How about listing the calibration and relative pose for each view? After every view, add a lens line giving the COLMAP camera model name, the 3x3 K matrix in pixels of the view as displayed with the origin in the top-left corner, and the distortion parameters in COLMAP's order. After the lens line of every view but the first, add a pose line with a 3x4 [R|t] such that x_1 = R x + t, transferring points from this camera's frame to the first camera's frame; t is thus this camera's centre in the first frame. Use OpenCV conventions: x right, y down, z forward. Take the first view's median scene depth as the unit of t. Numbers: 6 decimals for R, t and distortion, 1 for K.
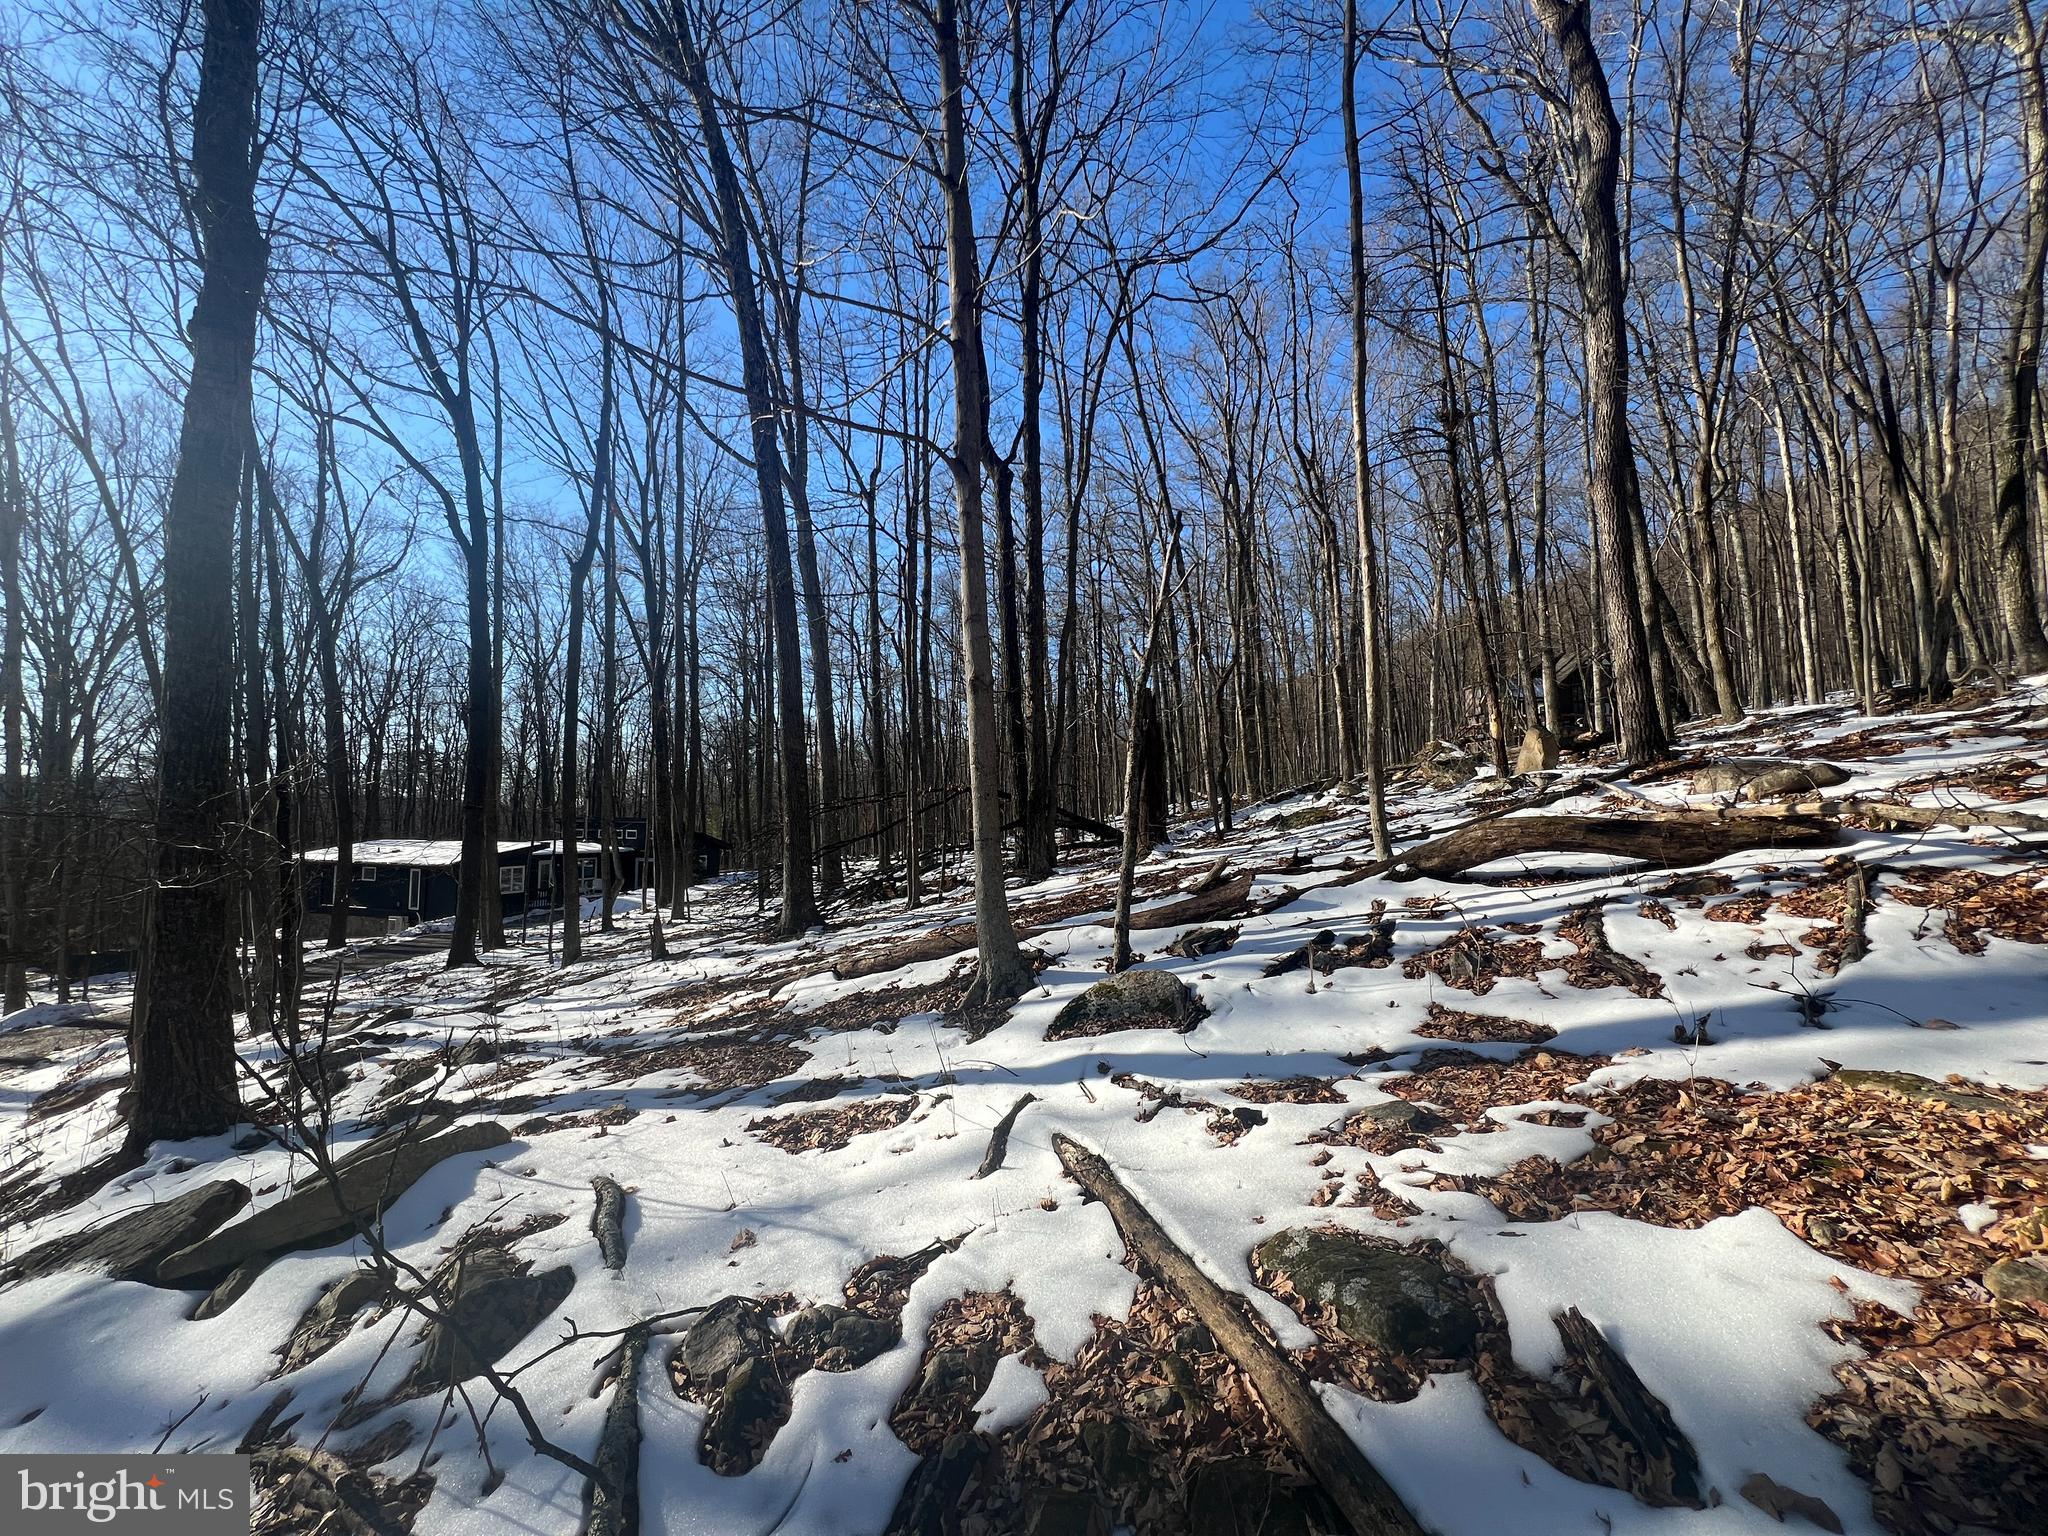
lens RADIAL K [[823.7, 0, 1024.0], [0, 823.7, 768.0], [0, 0, 1]] dist [-0.009332, -0.000020]
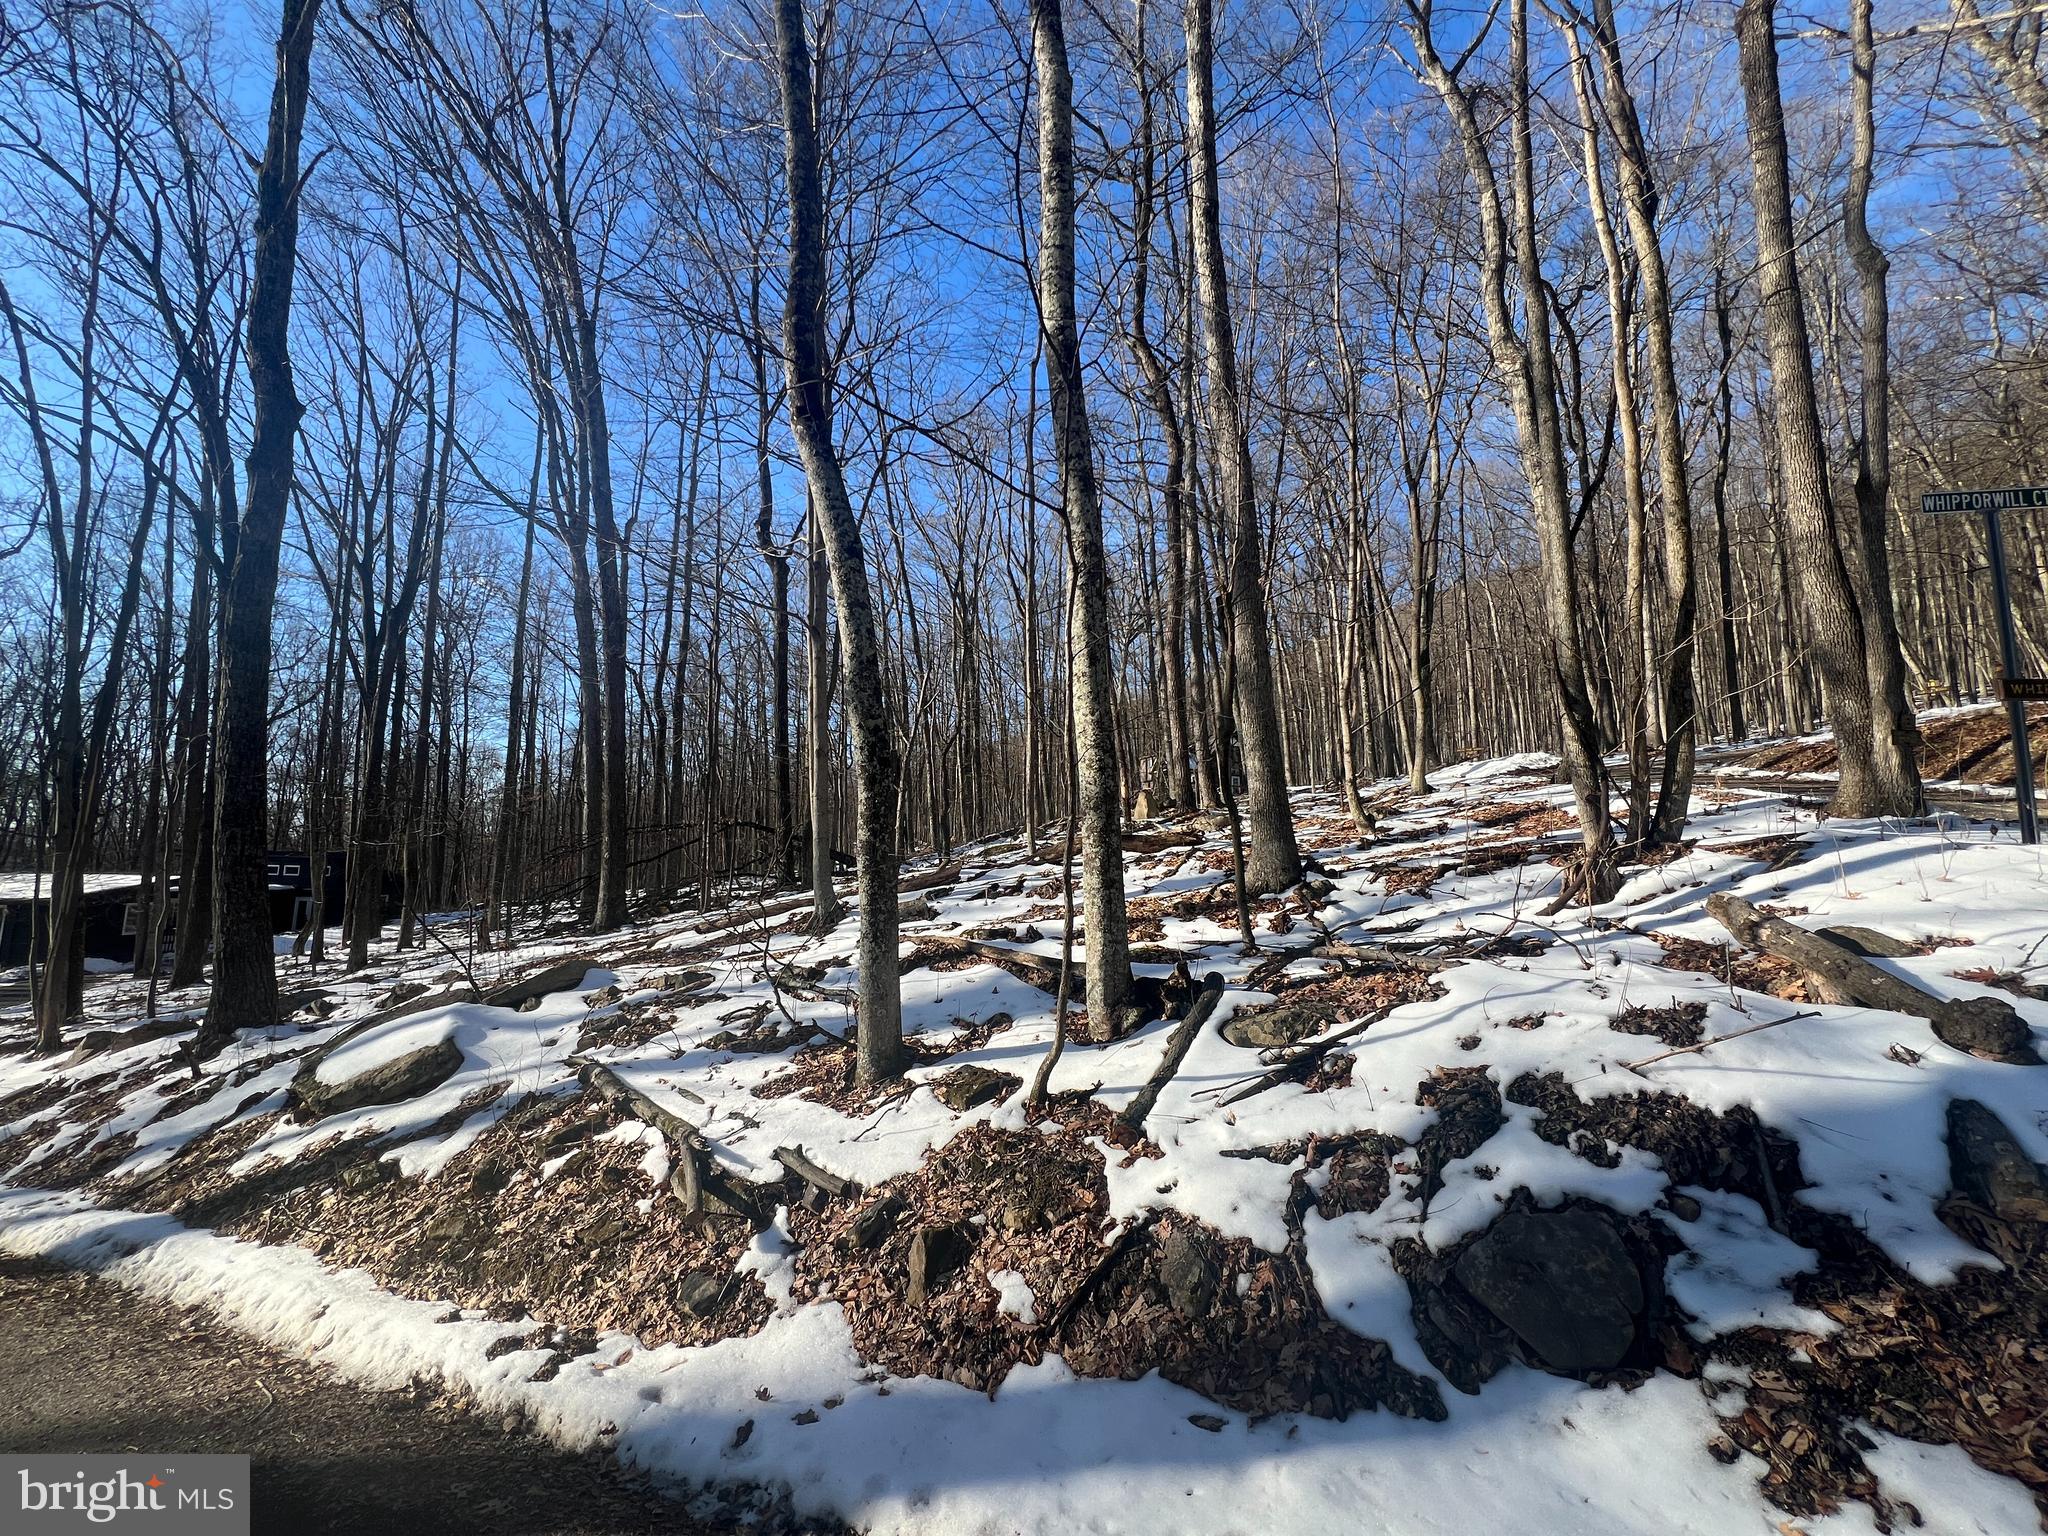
lens RADIAL K [[823.7, 0, 1024.0], [0, 823.7, 768.0], [0, 0, 1]] dist [-0.009332, -0.000020]
pose [[0.942965, 0.053693, 0.328533, -0.206885], [-0.032966, 0.997117, -0.068342, 0.037550], [-0.331255, 0.053614, 0.942017, -0.783992]]
